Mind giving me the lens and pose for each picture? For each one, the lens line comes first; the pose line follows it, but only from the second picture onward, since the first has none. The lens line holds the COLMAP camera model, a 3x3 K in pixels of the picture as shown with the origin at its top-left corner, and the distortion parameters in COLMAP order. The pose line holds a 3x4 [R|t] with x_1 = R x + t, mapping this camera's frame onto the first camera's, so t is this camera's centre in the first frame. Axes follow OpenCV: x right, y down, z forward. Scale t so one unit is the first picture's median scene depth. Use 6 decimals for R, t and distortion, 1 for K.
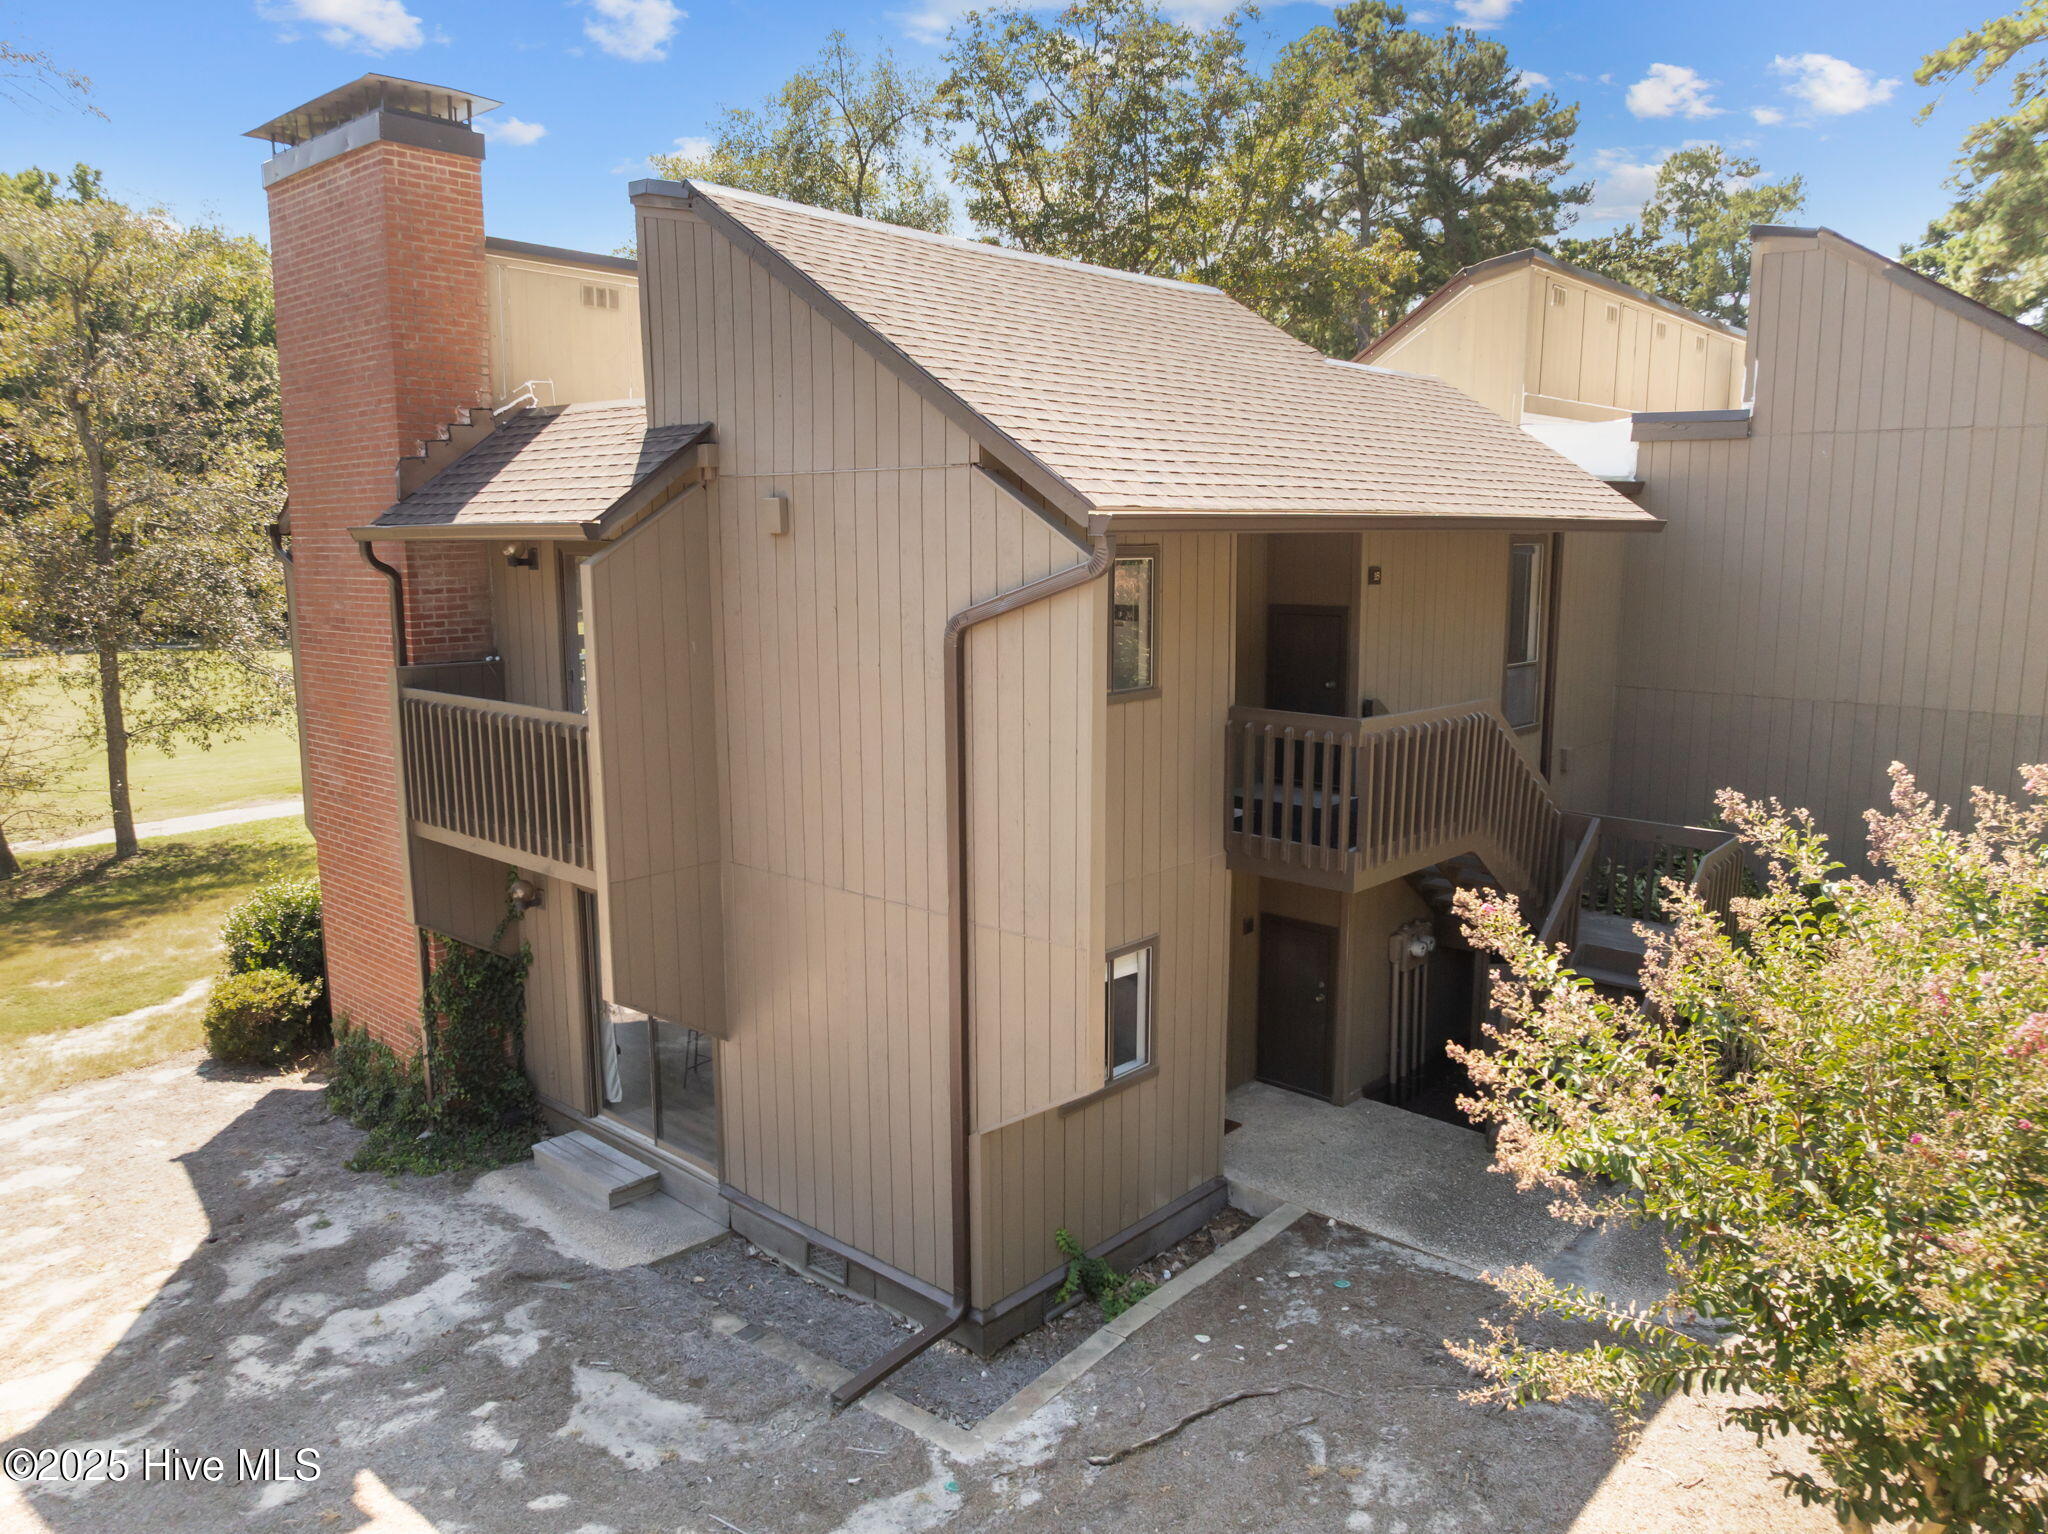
lens RADIAL K [[1444.2, 0, 1024.0], [0, 1444.2, 767.0], [0, 0, 1]] dist [-0.039054, 0.001287]
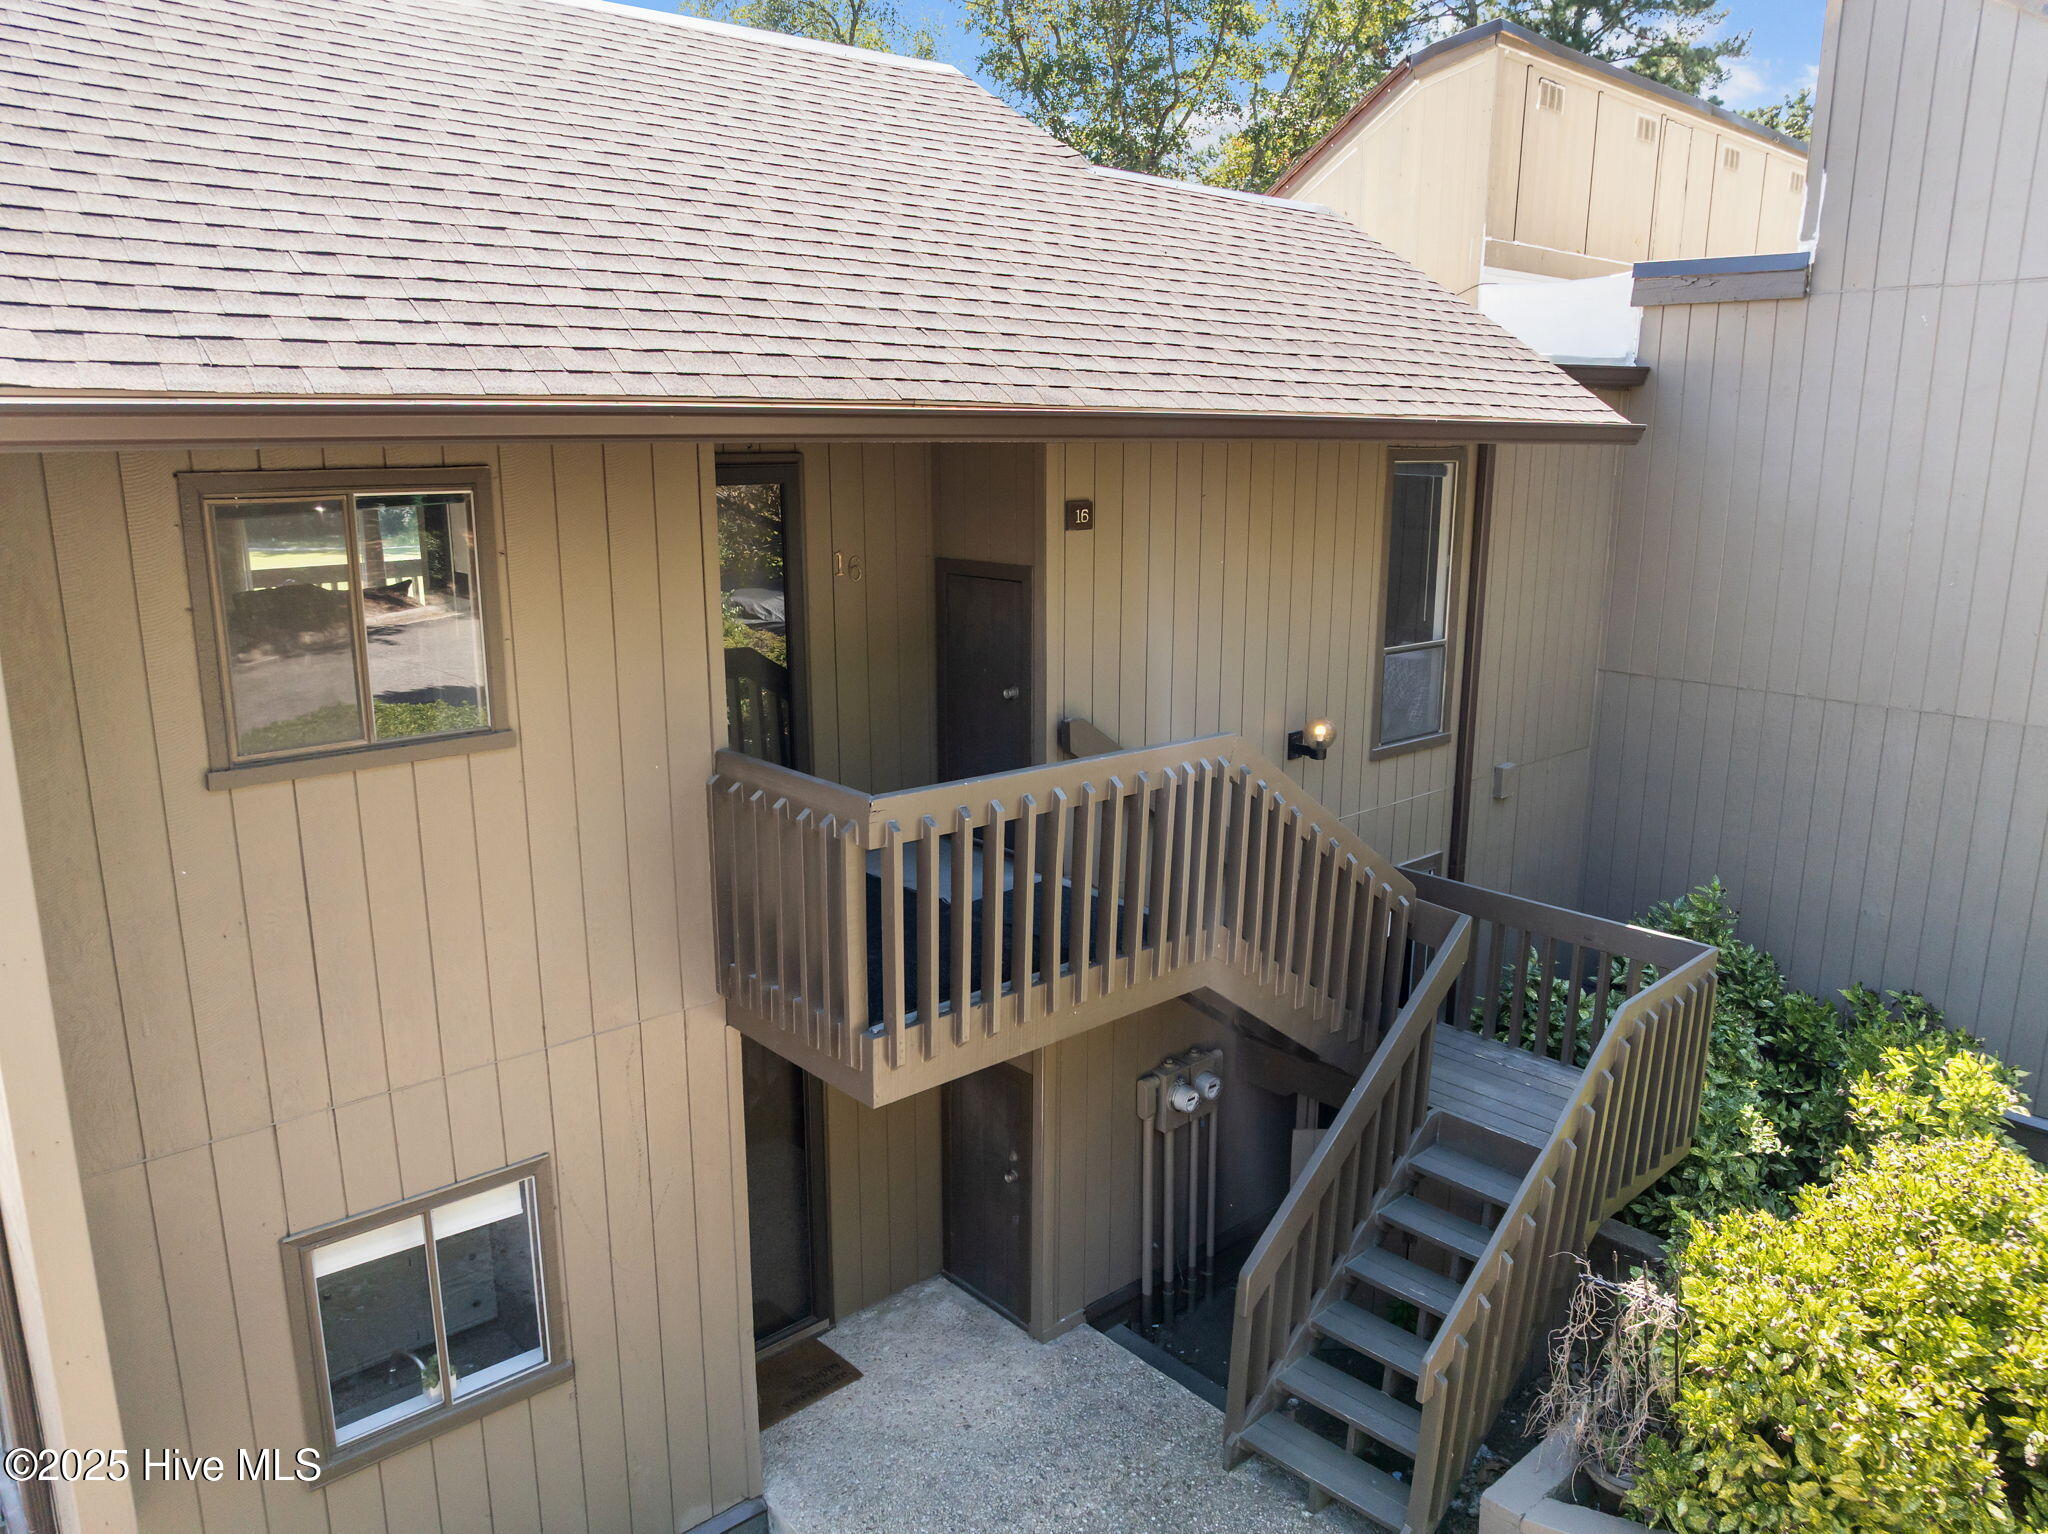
lens RADIAL K [[1444.2, 0, 1024.0], [0, 1444.2, 767.0], [0, 0, 1]] dist [-0.039054, 0.001287]
pose [[0.994671, 0.027961, -0.099239, 0.242339], [-0.021711, 0.997745, 0.063504, -0.056059], [0.100791, -0.061011, 0.993035, 0.336700]]
